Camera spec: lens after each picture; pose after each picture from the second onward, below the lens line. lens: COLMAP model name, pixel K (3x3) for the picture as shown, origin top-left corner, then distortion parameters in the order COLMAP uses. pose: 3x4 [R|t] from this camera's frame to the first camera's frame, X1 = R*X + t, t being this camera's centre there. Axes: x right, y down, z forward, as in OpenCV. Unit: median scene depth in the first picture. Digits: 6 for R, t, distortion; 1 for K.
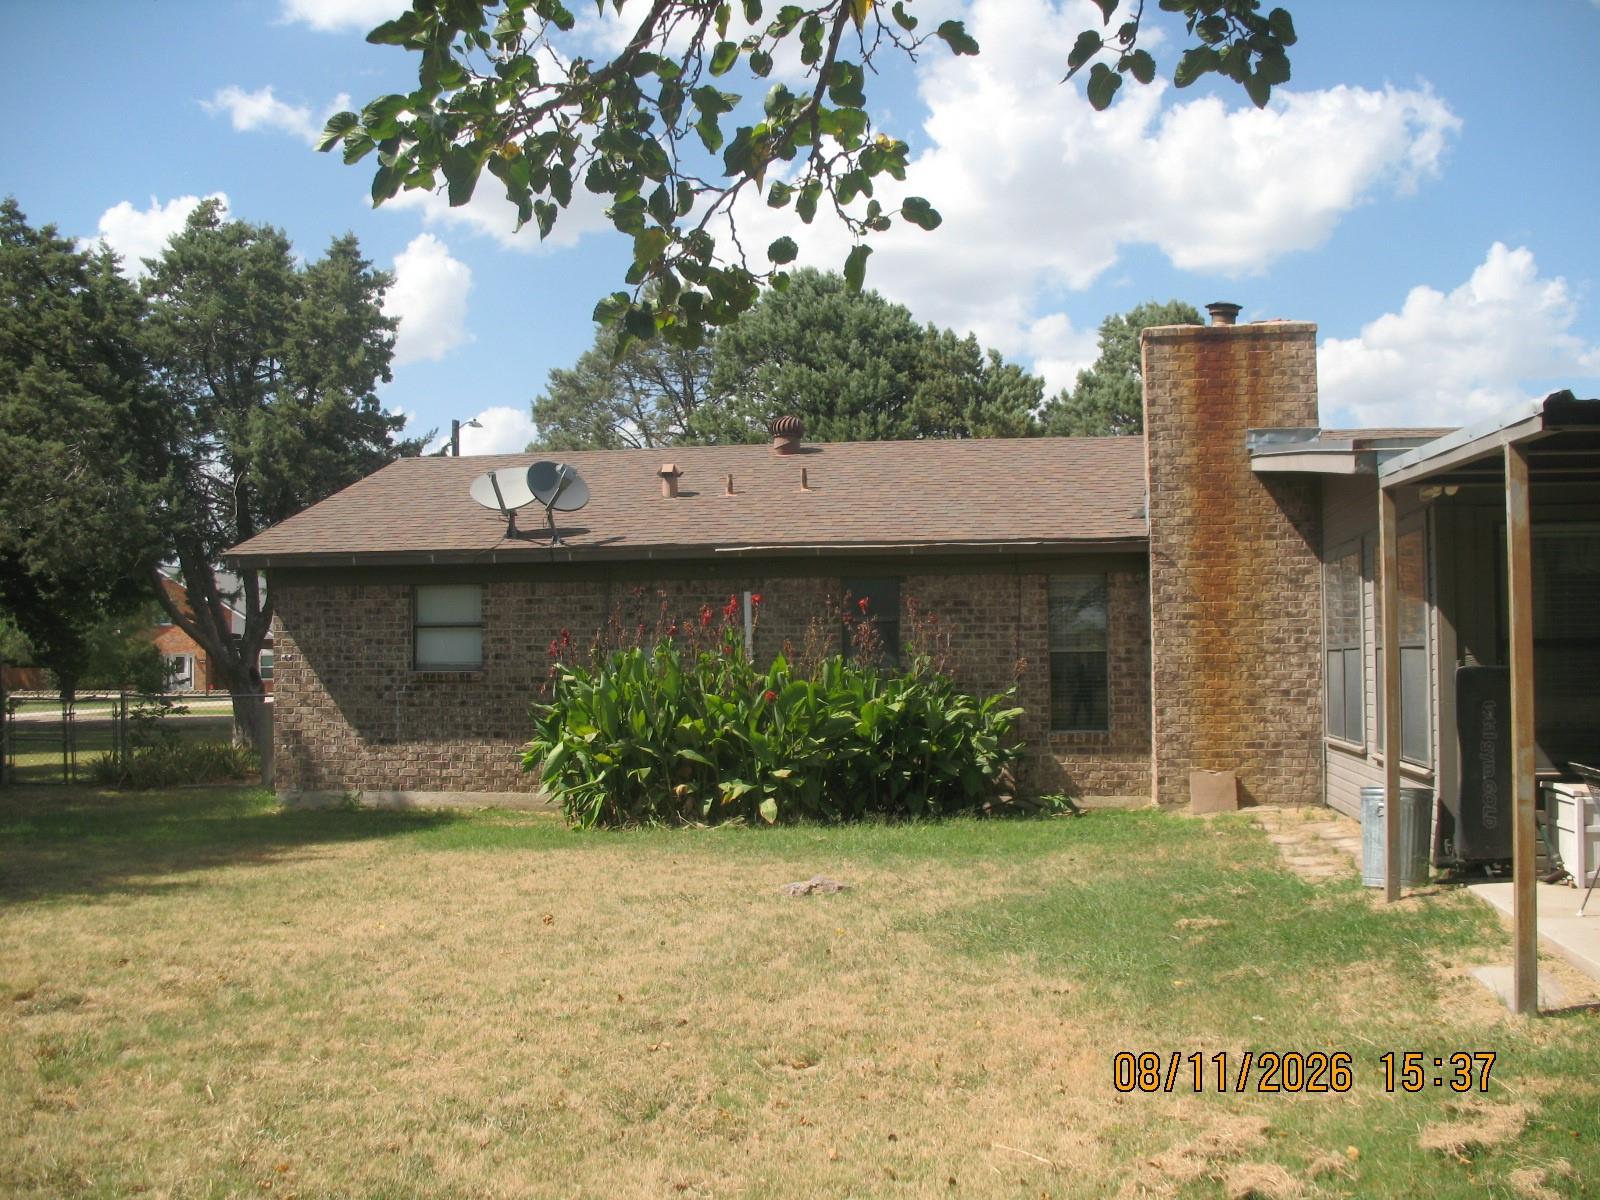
lens RADIAL K [[1653.6, 0, 806.3], [0, 1653.6, 601.7], [0, 0, 1]] dist [-0.190158, 0.229499]
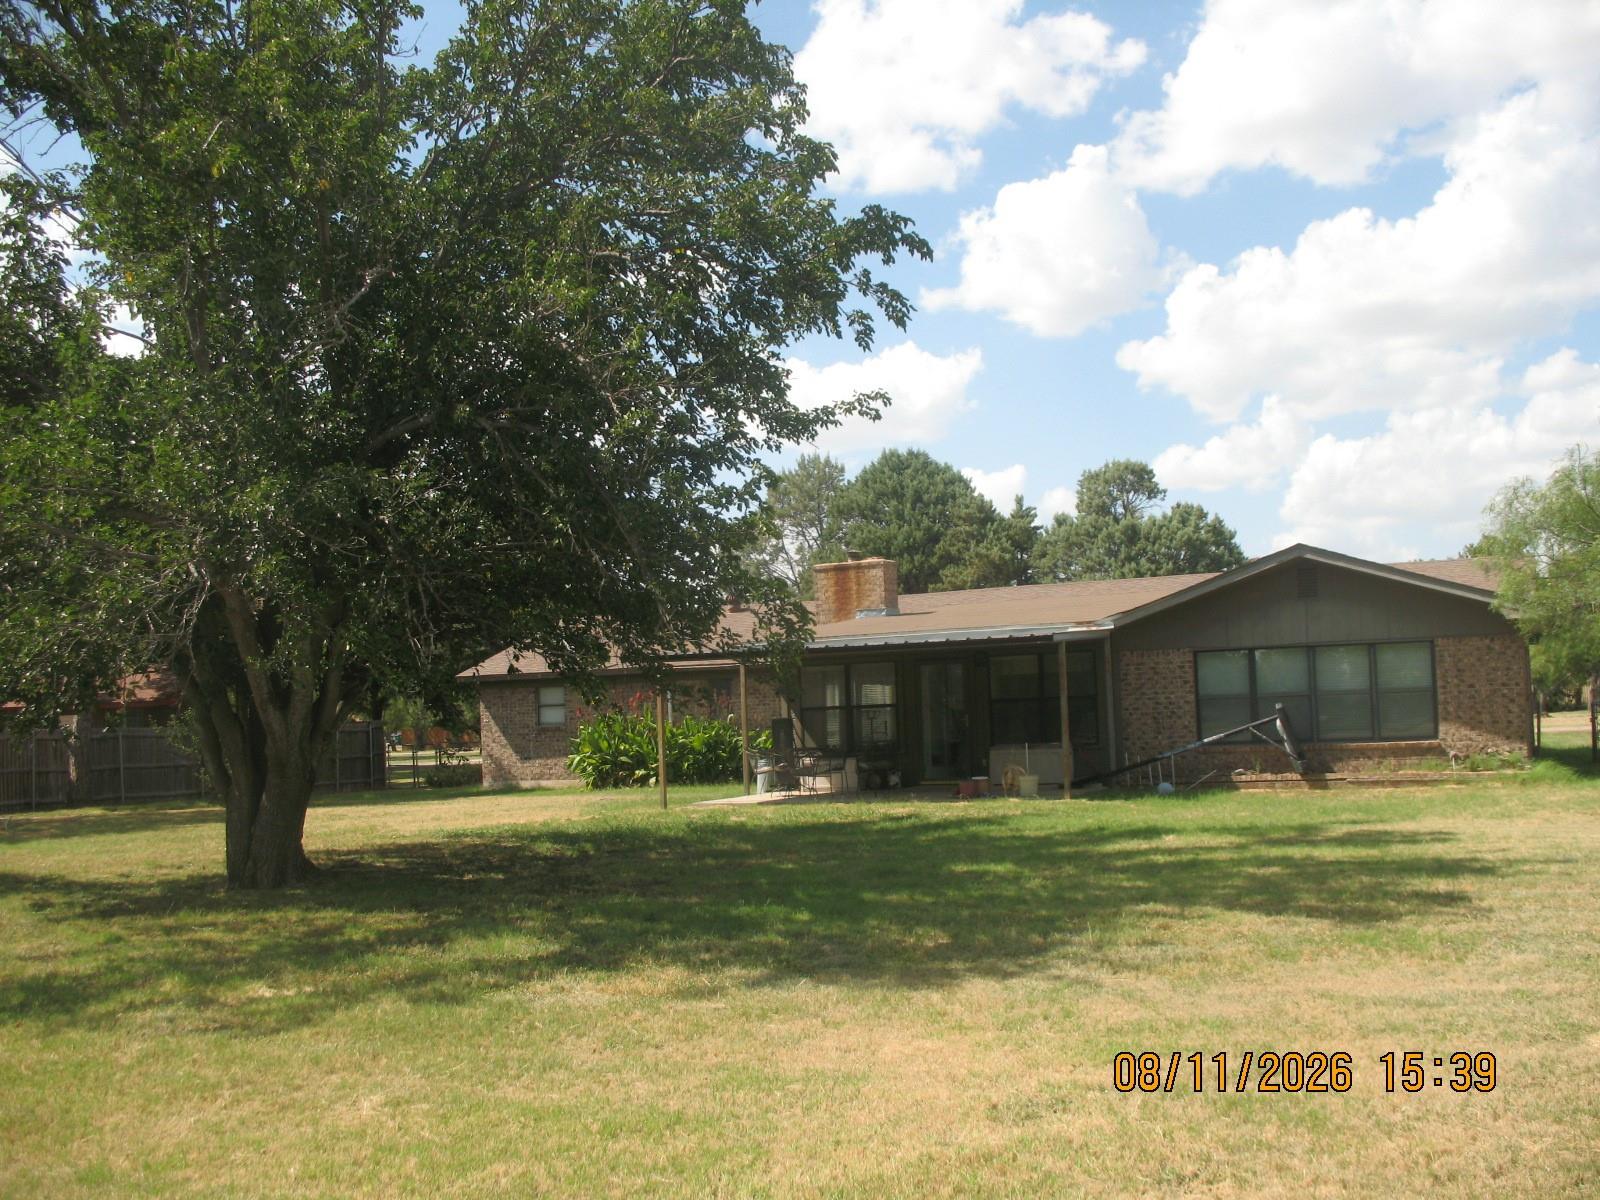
lens RADIAL K [[1653.6, 0, 806.3], [0, 1653.6, 601.7], [0, 0, 1]] dist [-0.190158, 0.229499]
pose [[0.961551, -0.043895, -0.271094, 0.817717], [0.035785, 0.998754, -0.034789, -0.040631], [0.272284, 0.023751, 0.961924, -1.189352]]
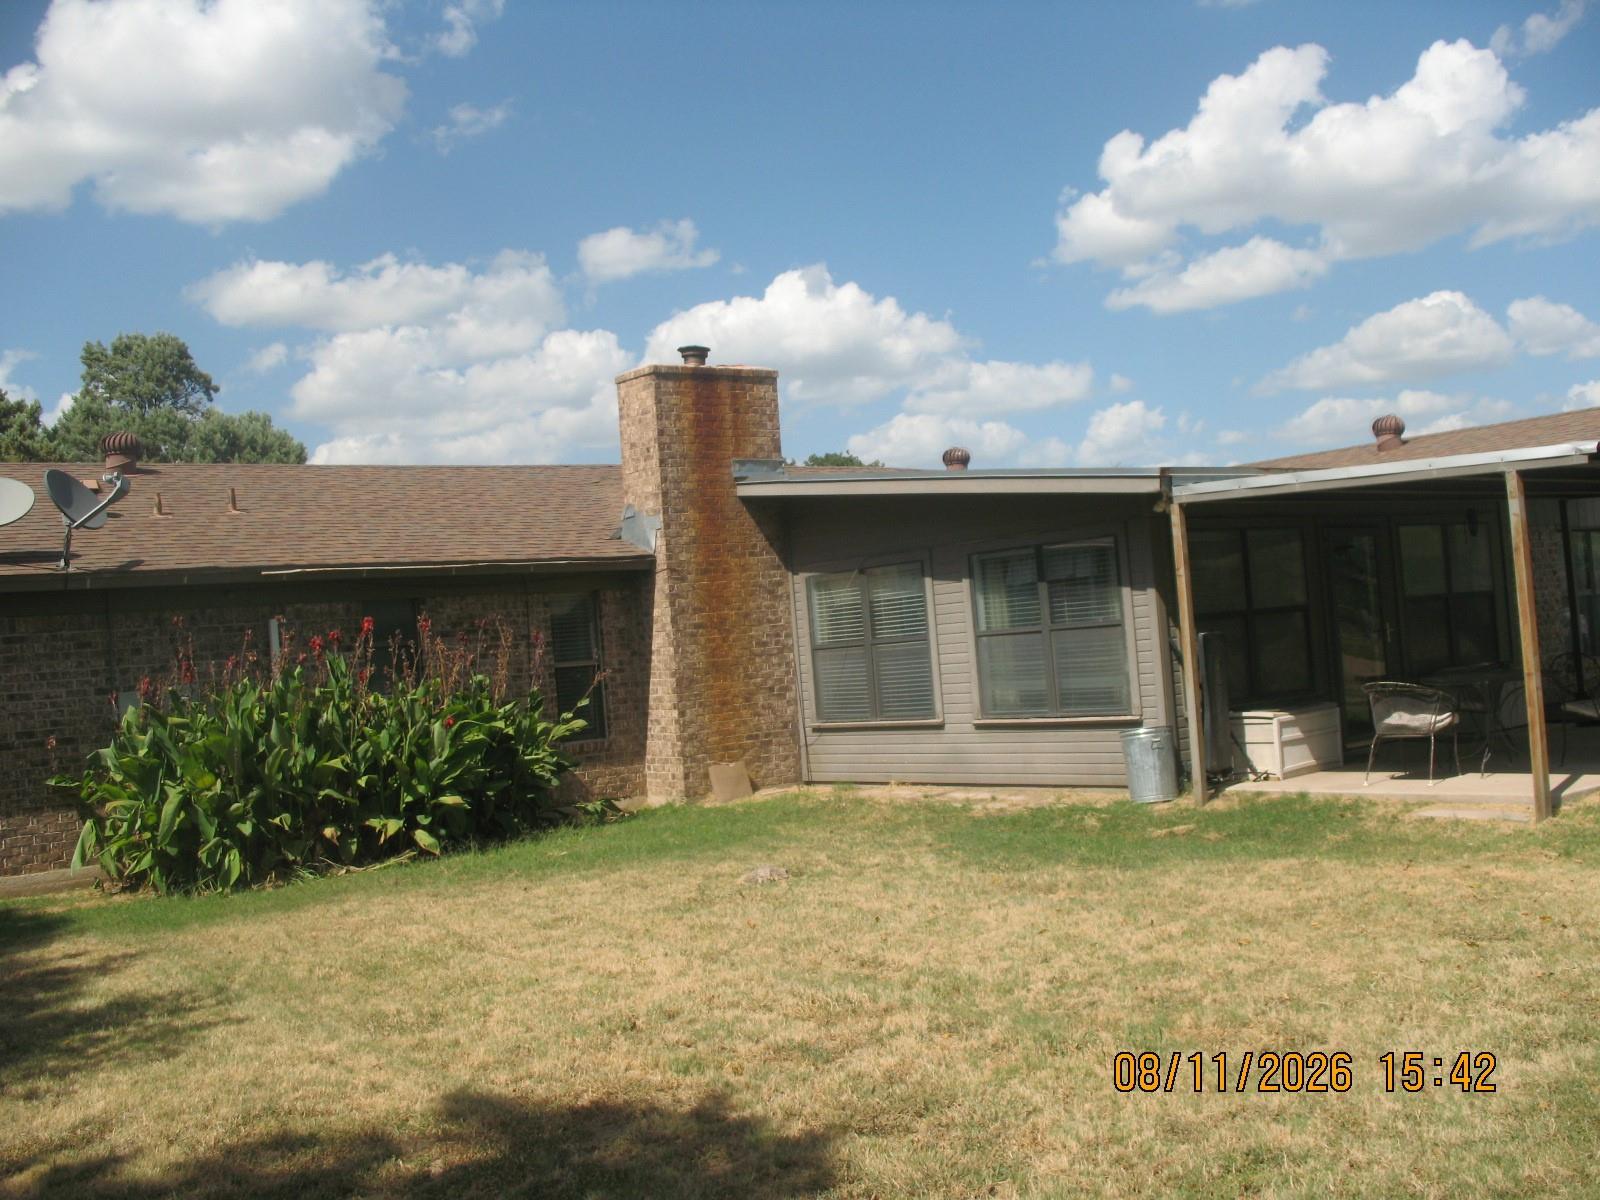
lens RADIAL K [[1653.6, 0, 806.3], [0, 1653.6, 601.7], [0, 0, 1]] dist [-0.190158, 0.229499]
pose [[0.674246, -0.021904, 0.738182, -0.545642], [0.045920, 0.998869, -0.012304, 0.009704], [-0.737078, 0.042194, 0.674489, 0.190993]]
